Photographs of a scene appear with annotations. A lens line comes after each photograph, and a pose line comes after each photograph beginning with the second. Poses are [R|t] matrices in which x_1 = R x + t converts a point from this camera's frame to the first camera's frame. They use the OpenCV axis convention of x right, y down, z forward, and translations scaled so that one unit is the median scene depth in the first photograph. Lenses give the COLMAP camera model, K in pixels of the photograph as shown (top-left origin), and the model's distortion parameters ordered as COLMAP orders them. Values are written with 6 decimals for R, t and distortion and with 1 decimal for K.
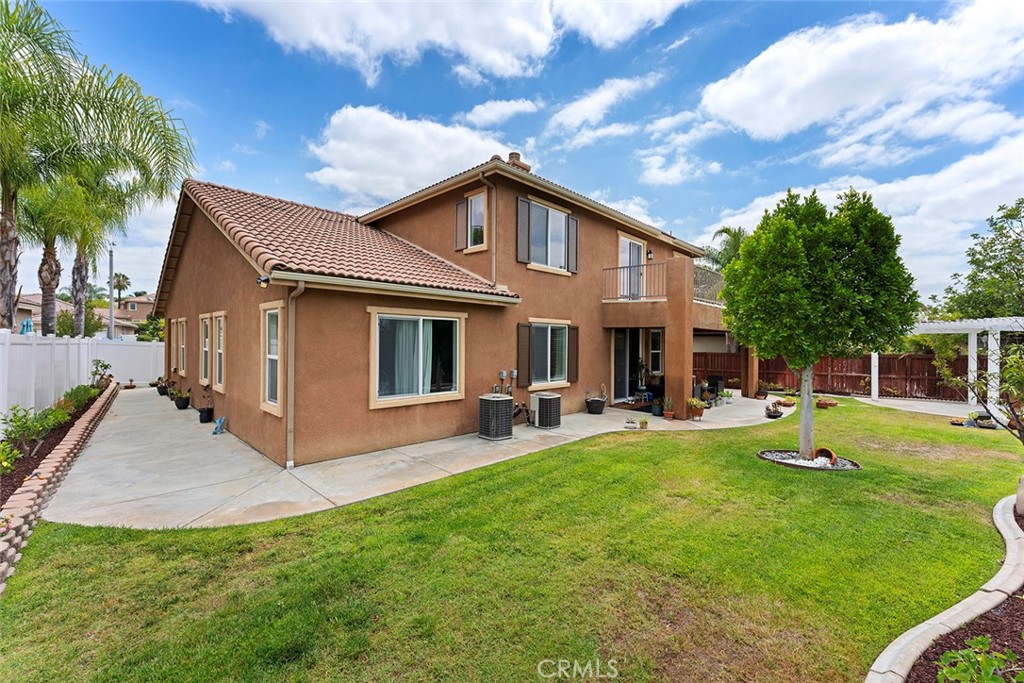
lens RADIAL K [[420.1, 0, 510.7], [0, 420.1, 344.3], [0, 0, 1]] dist [-0.001769, -0.000084]
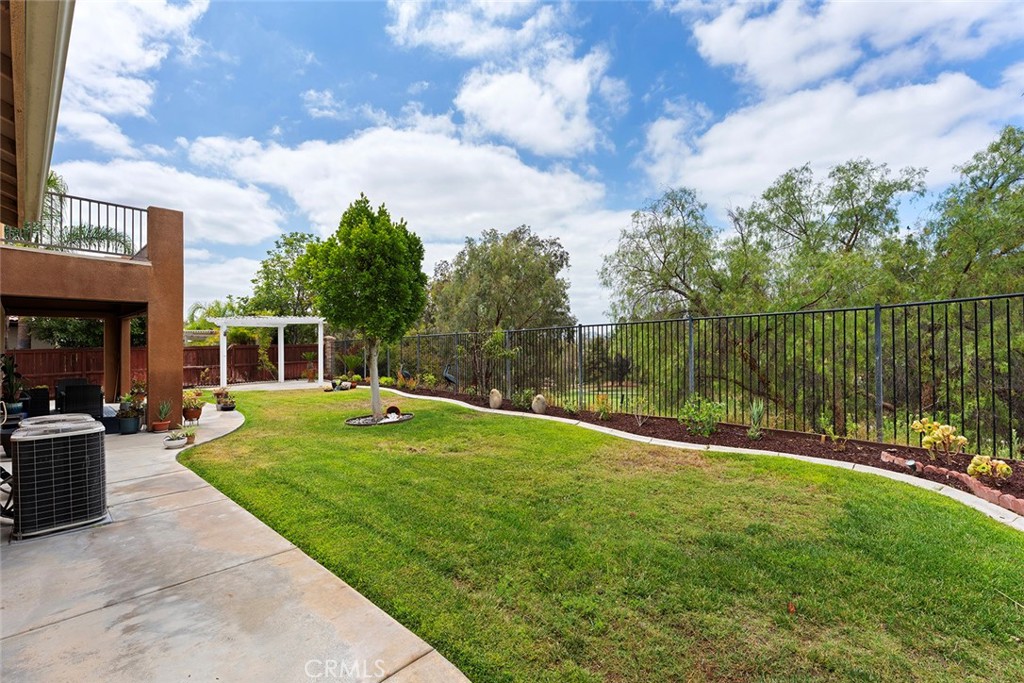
lens RADIAL K [[449.0, 0, 512.1], [0, 449.0, 341.9], [0, 0, 1]] dist [-0.000684, 0.000022]
pose [[-0.046494, -0.003303, 0.998913, -0.344747], [0.016480, 0.999856, 0.004073, 0.026432], [-0.998783, 0.016652, -0.046433, 0.365861]]
